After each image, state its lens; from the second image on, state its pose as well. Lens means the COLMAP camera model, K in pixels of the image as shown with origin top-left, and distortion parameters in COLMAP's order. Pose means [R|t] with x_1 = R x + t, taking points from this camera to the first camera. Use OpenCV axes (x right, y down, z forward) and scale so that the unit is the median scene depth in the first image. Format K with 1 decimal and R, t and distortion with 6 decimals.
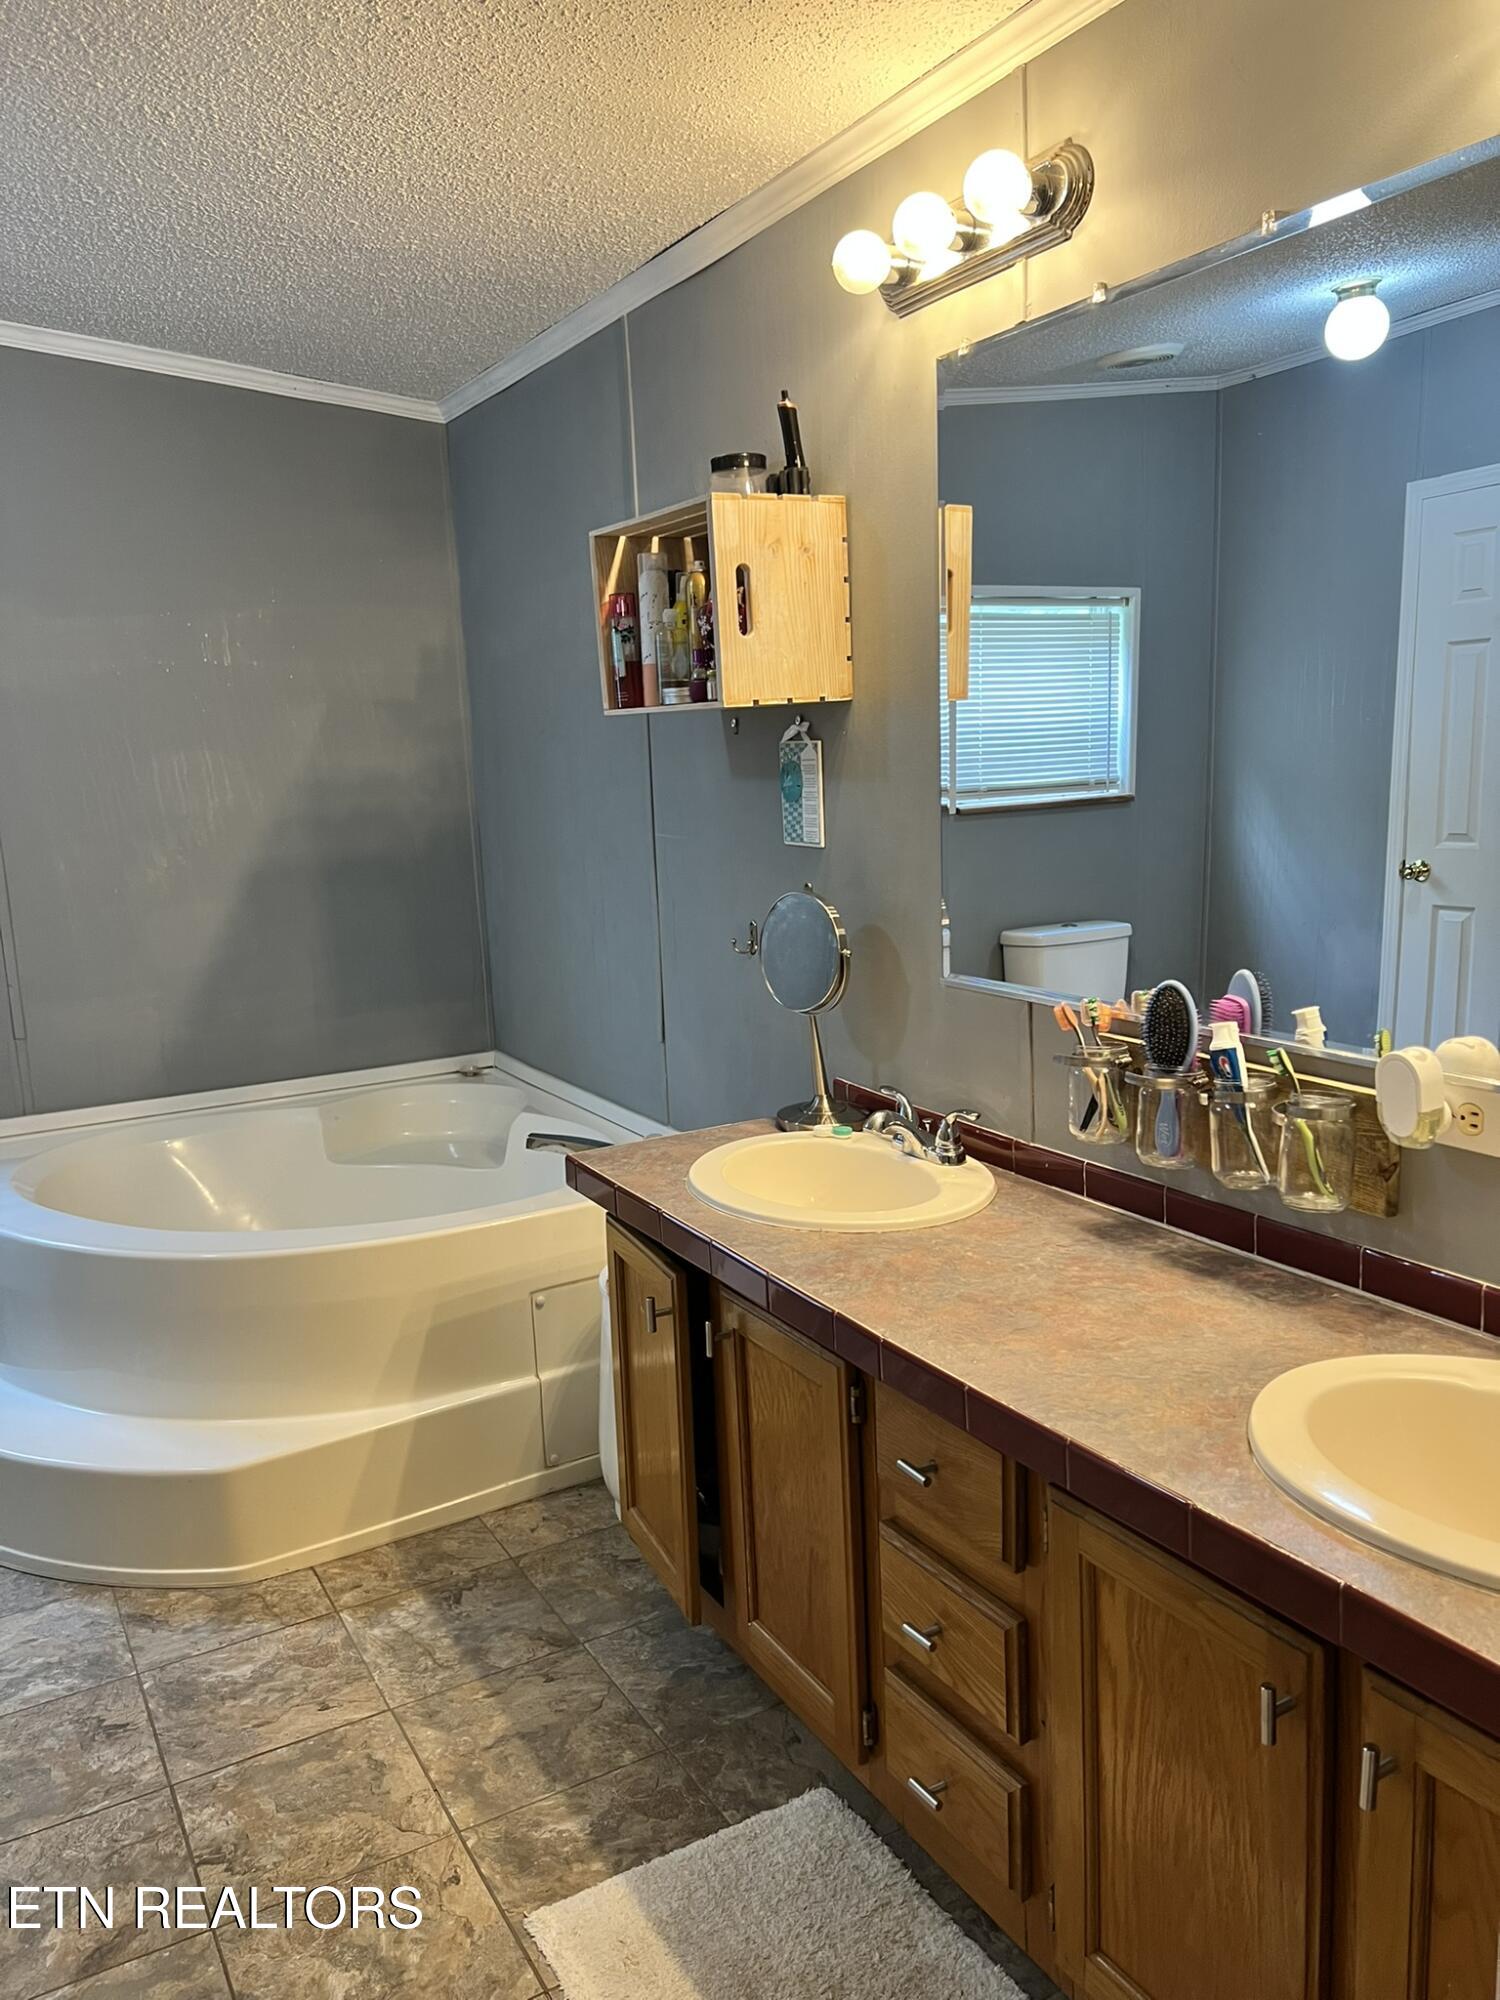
lens RADIAL K [[1493.6, 0, 758.8], [0, 1493.6, 1015.3], [0, 0, 1]] dist [0.063413, -0.075043]
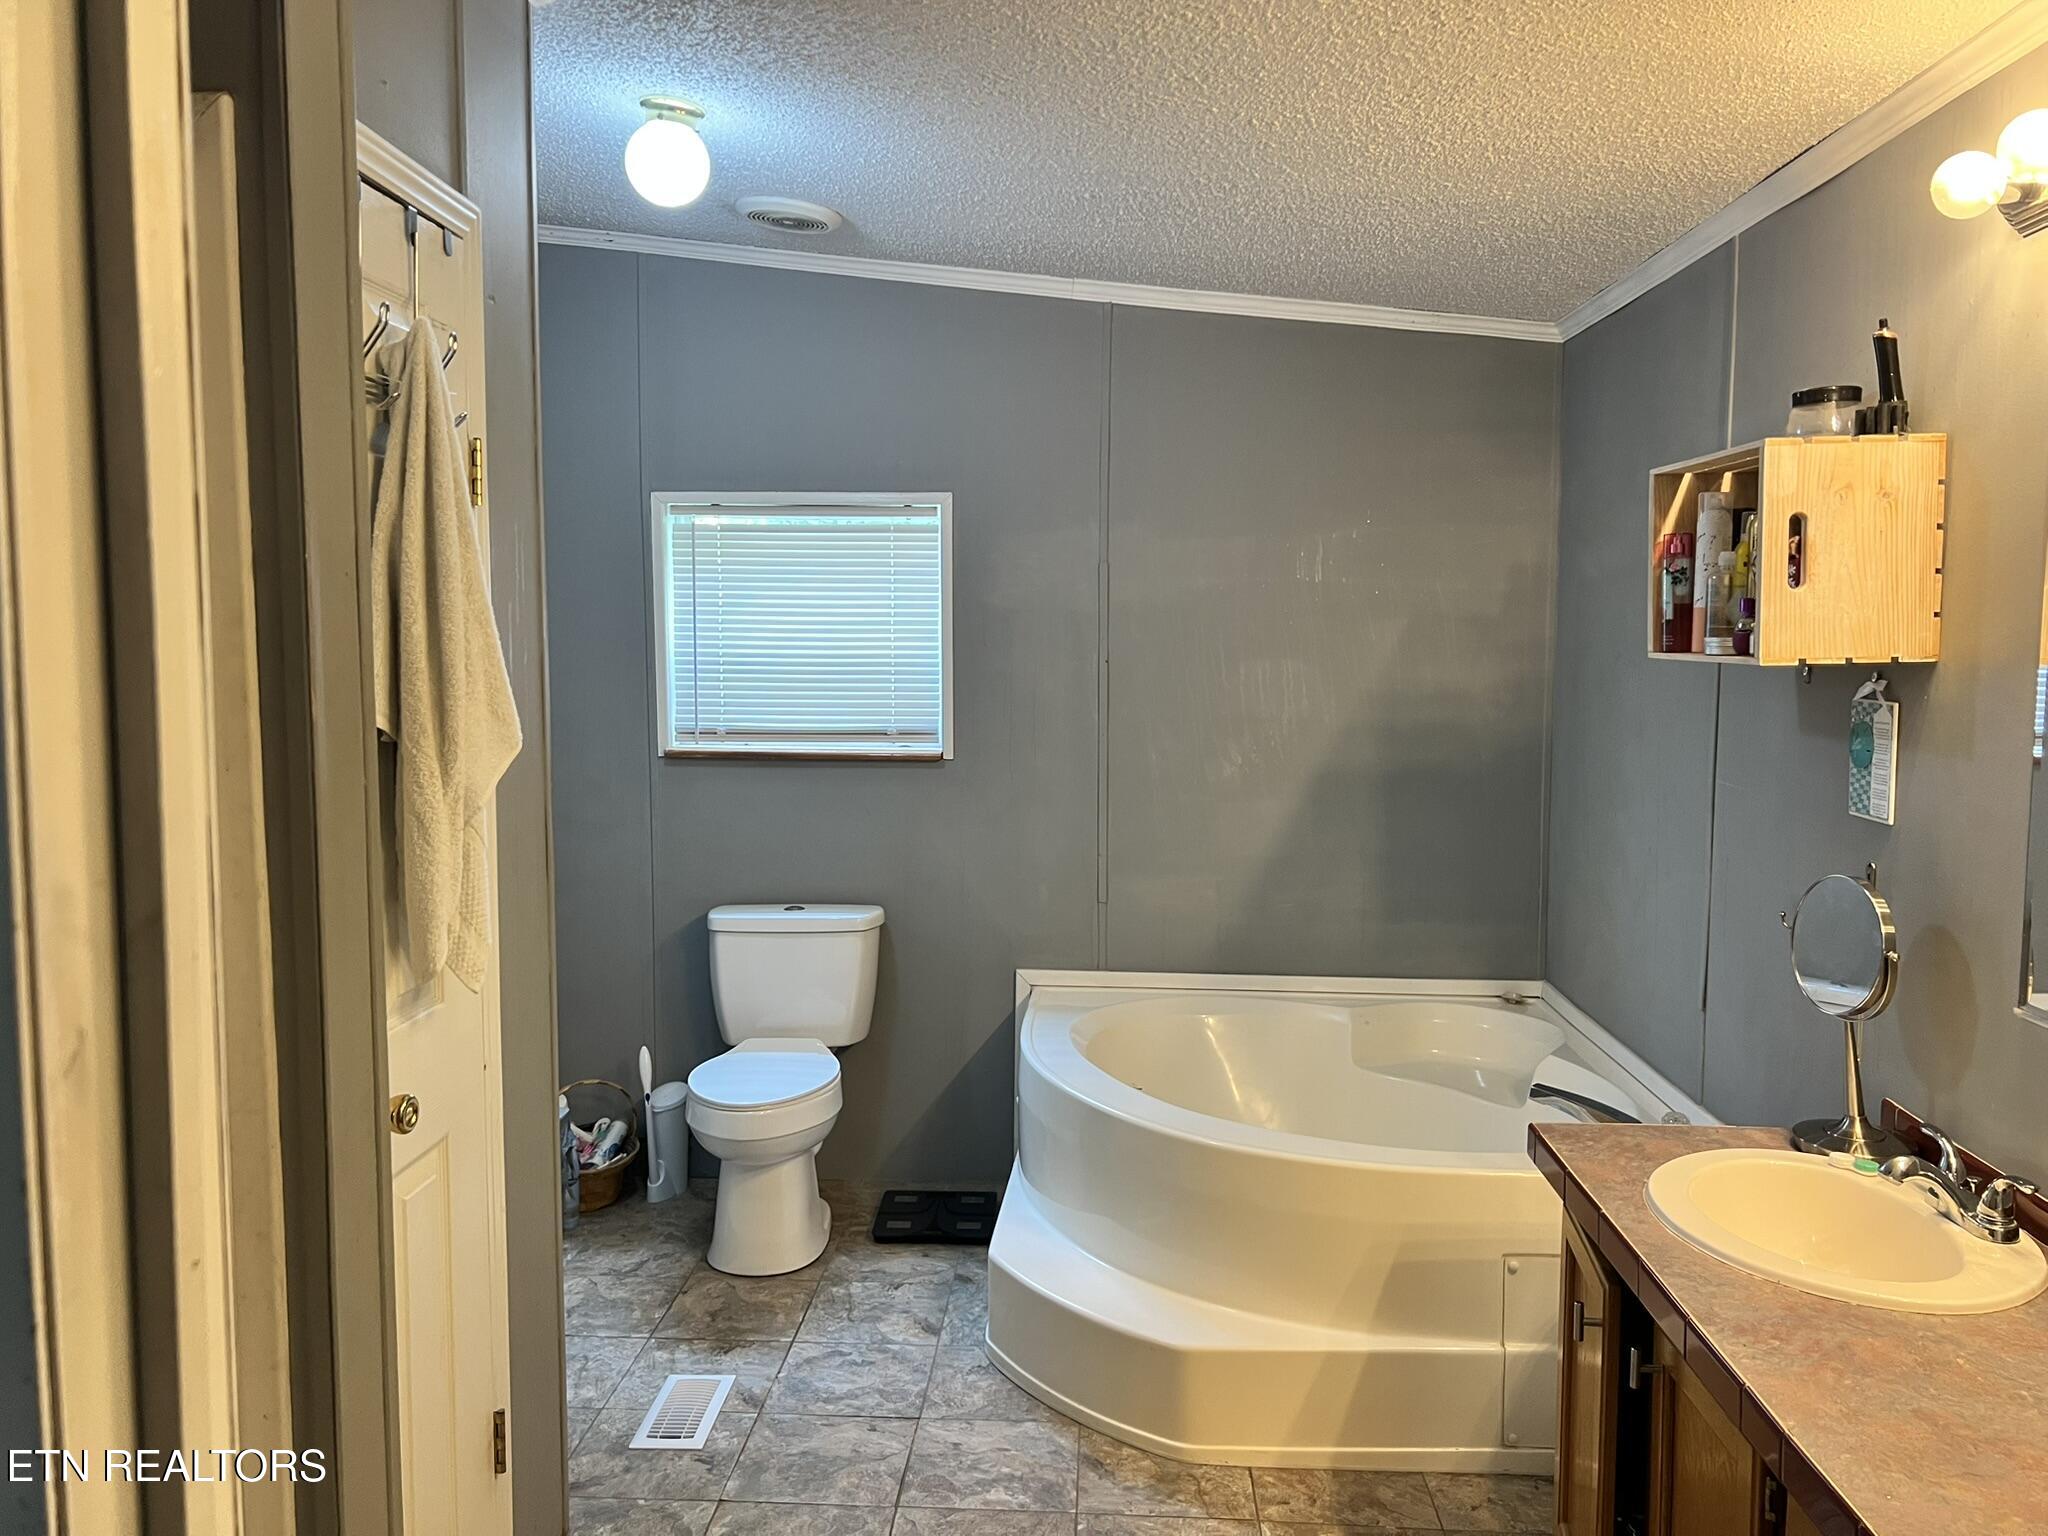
lens RADIAL K [[1539.2, 0, 1024.0], [0, 1539.2, 768.0], [0, 0, 1]] dist [0.003592, -0.003245]
pose [[0.835575, 0.089731, -0.542000, 0.104154], [-0.131786, 0.990503, -0.039185, -0.045559], [0.533336, 0.104170, 0.839465, -0.008585]]
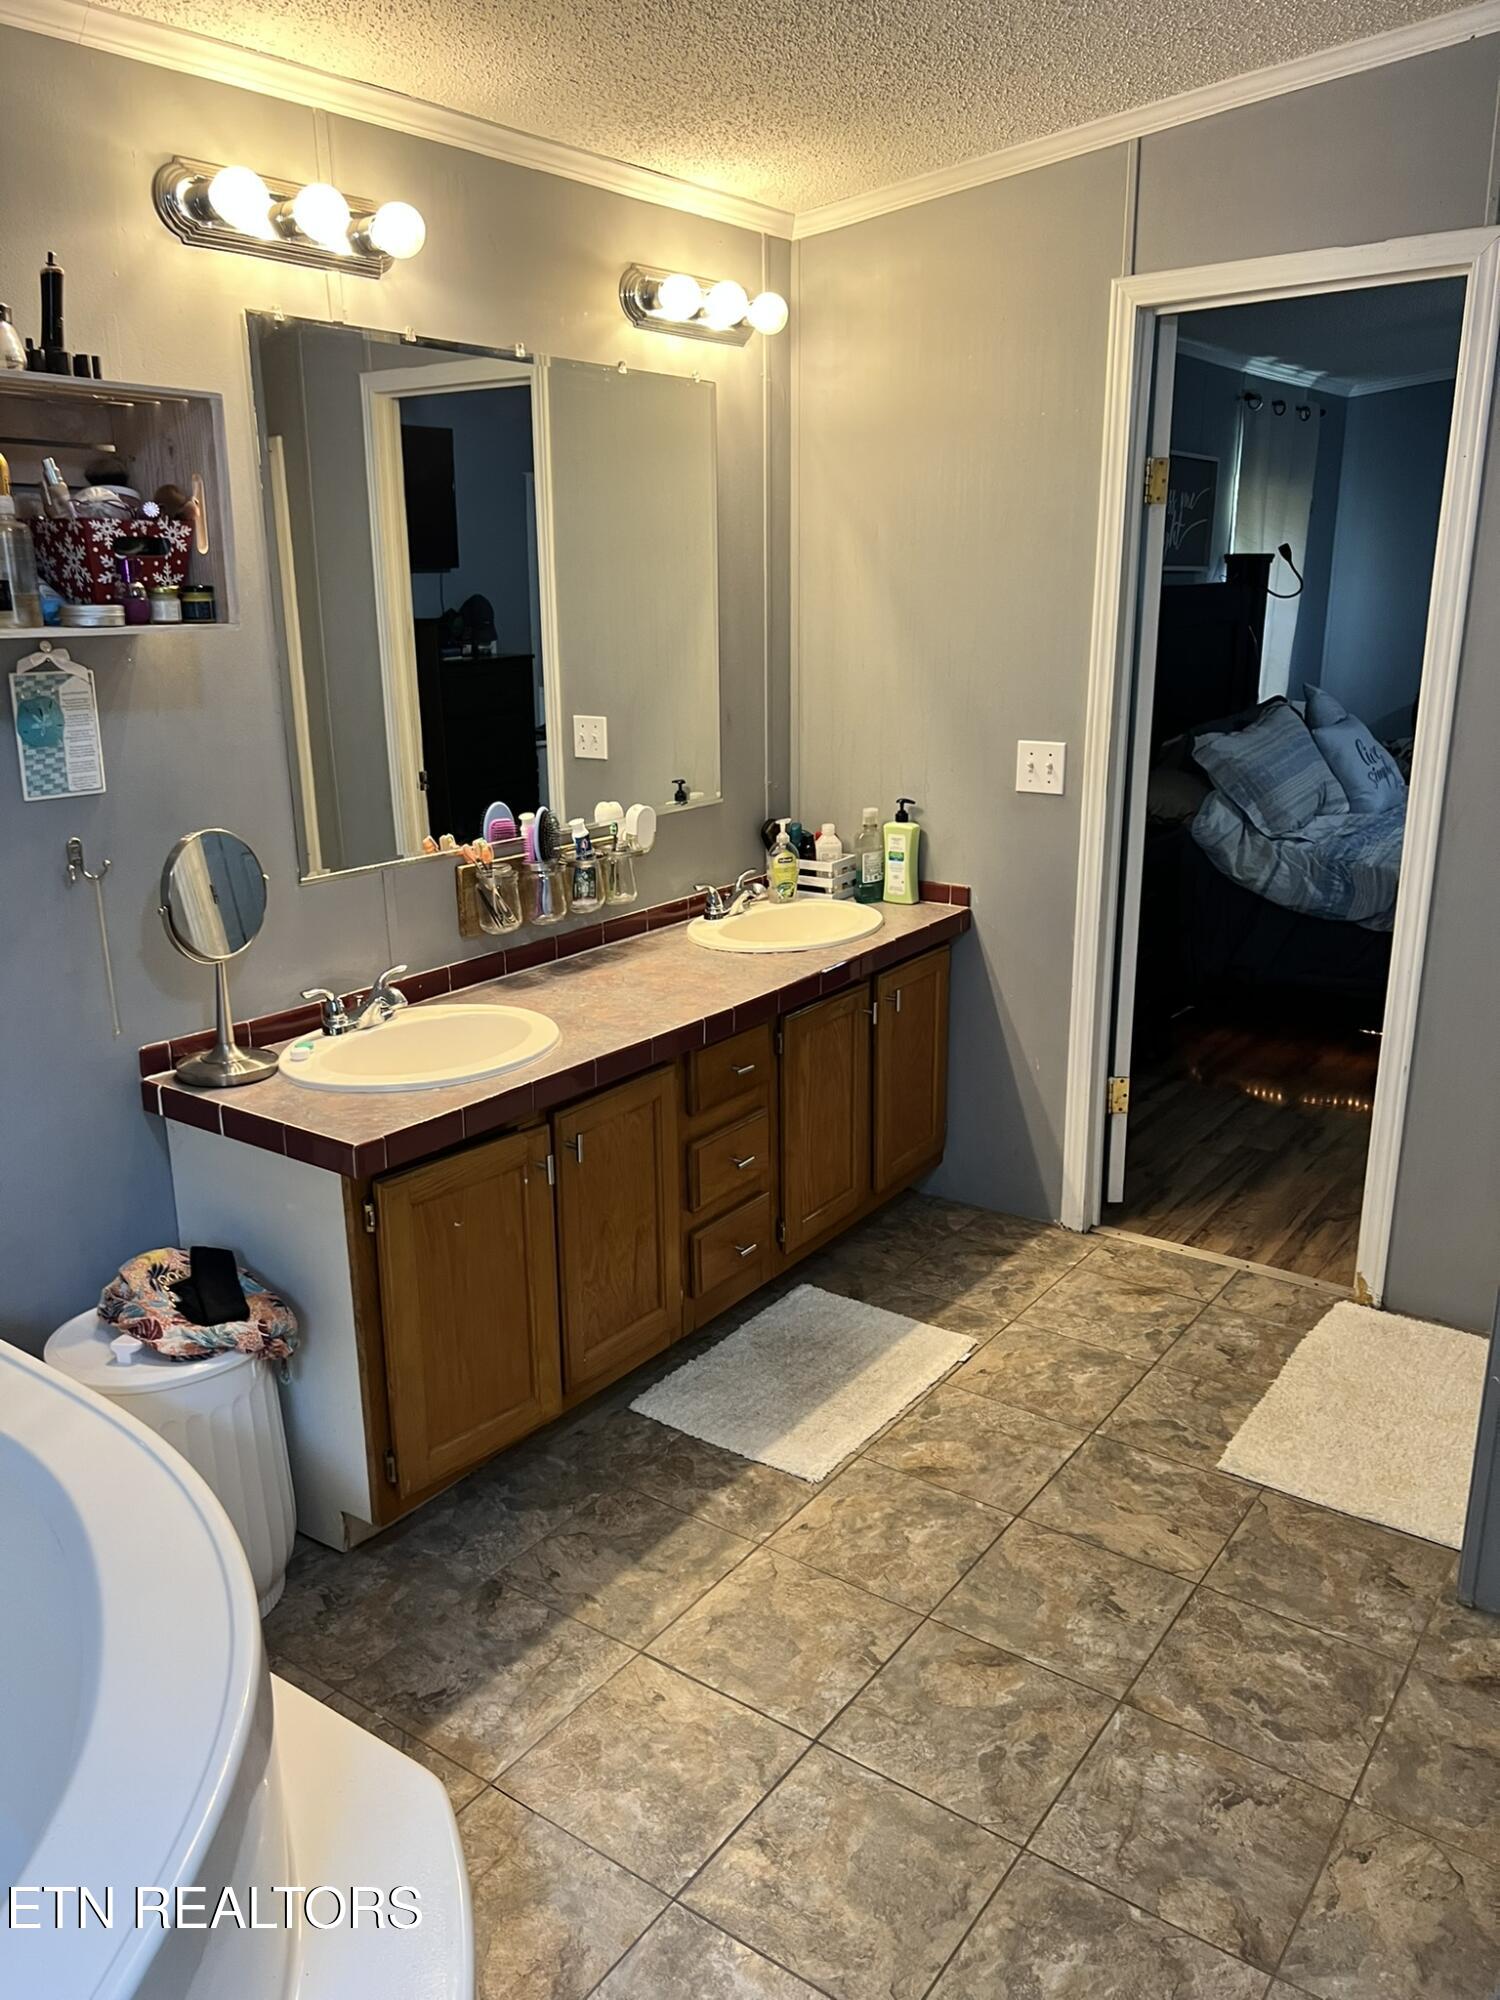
lens RADIAL K [[1480.3, 0, 750.0], [0, 1480.3, 1000.0], [0, 0, 1]] dist [0.112208, -0.218250]
pose [[-0.404164, -0.213639, 0.889387, -0.924665], [0.183417, 0.933662, 0.307624, -0.201297], [-0.896108, 0.287460, -0.338168, 1.001173]]
